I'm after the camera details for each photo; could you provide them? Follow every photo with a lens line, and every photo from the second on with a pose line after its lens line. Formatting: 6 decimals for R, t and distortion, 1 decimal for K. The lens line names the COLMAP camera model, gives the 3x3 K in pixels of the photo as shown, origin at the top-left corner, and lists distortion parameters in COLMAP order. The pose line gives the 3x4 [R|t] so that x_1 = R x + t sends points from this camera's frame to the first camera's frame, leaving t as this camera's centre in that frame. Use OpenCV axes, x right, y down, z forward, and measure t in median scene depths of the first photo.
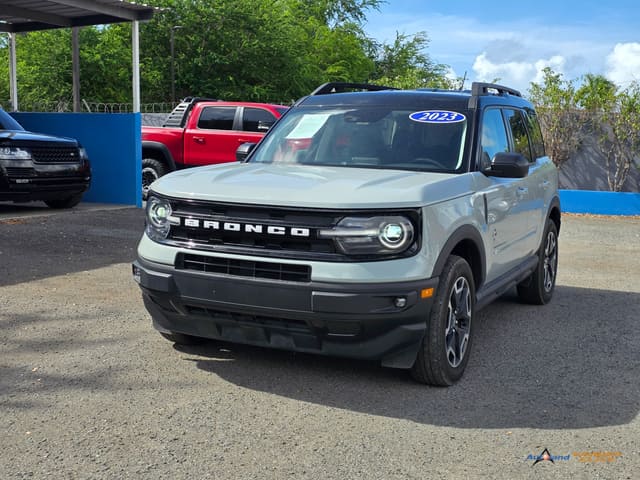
lens RADIAL K [[873.6, 0, 330.0], [0, 873.6, 243.0], [0, 0, 1]] dist [0.075284, 0.000000]
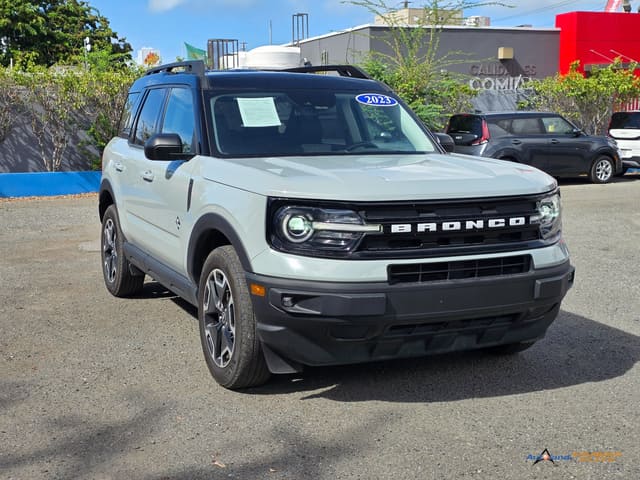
lens RADIAL K [[873.6, 0, 326.5], [0, 873.6, 235.5], [0, 0, 1]] dist [0.075284, 0.000000]
pose [[0.636889, -0.129665, 0.759974, -0.830323], [0.116657, 0.990613, 0.071253, -0.083216], [-0.762079, 0.043276, 0.646036, 0.492329]]
